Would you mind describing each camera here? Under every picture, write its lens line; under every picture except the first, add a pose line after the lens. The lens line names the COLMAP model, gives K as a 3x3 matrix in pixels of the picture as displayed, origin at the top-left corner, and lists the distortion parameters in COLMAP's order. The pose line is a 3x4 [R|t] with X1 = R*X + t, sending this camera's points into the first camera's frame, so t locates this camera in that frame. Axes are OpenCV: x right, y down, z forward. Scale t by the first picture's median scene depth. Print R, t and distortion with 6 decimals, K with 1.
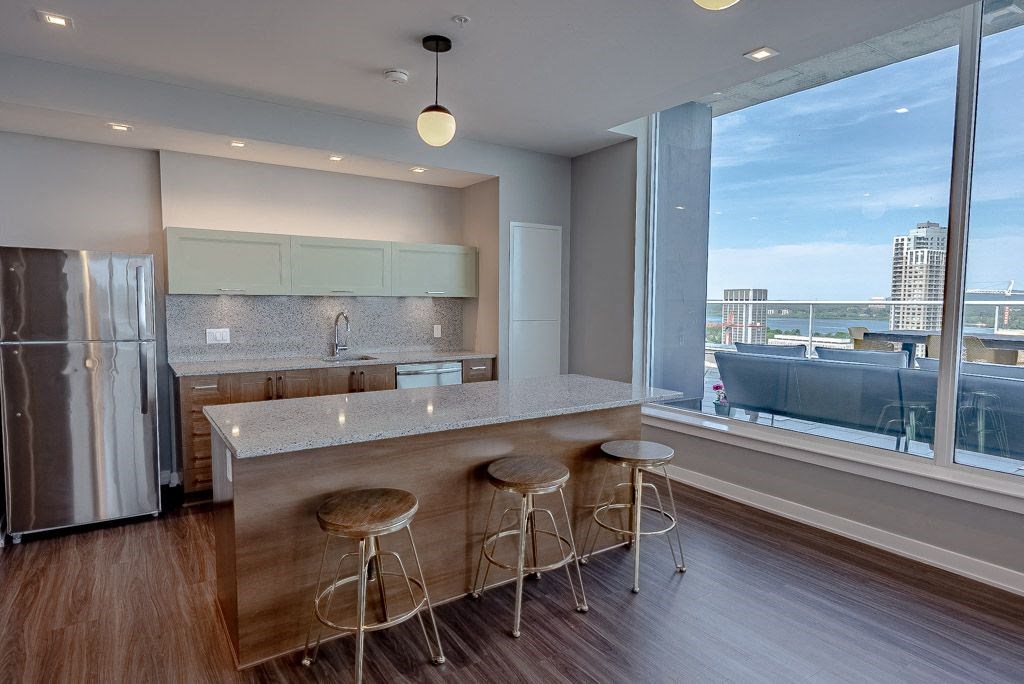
lens RADIAL K [[565.2, 0, 512.0], [0, 565.2, 342.0], [0, 0, 1]] dist [0.000707, 0.000142]
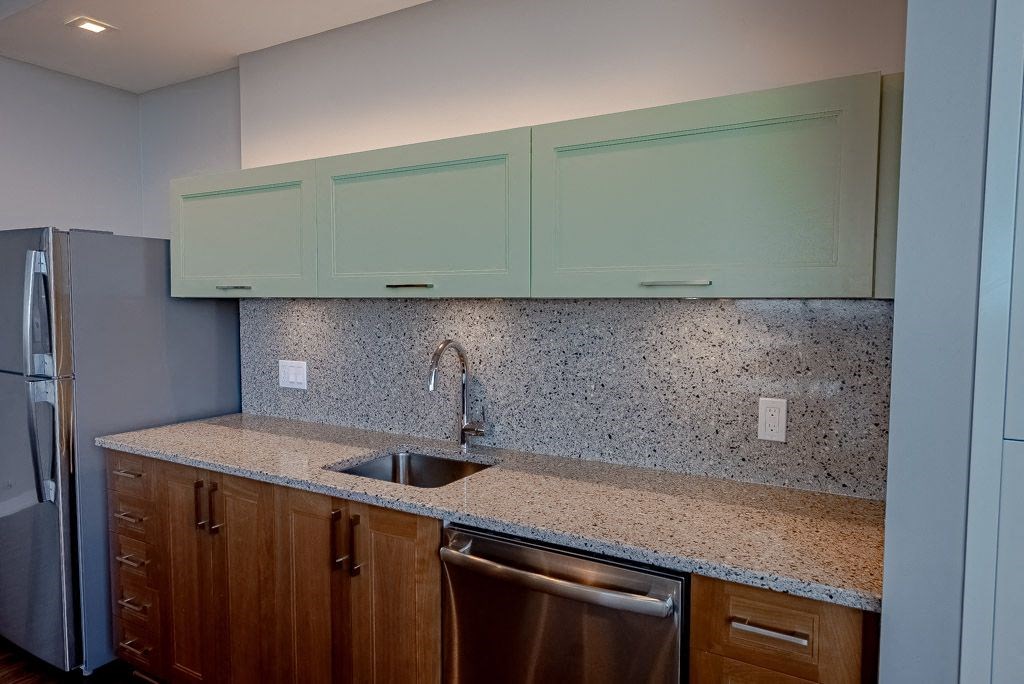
lens RADIAL K [[641.0, 0, 512.0], [0, 641.0, 342.0], [0, 0, 1]] dist [-0.002697, -0.000918]
pose [[0.428746, 0.055030, -0.901748, 0.118879], [-0.064343, 0.997468, 0.030279, -0.071068], [0.901131, 0.045039, 0.431201, 0.891343]]
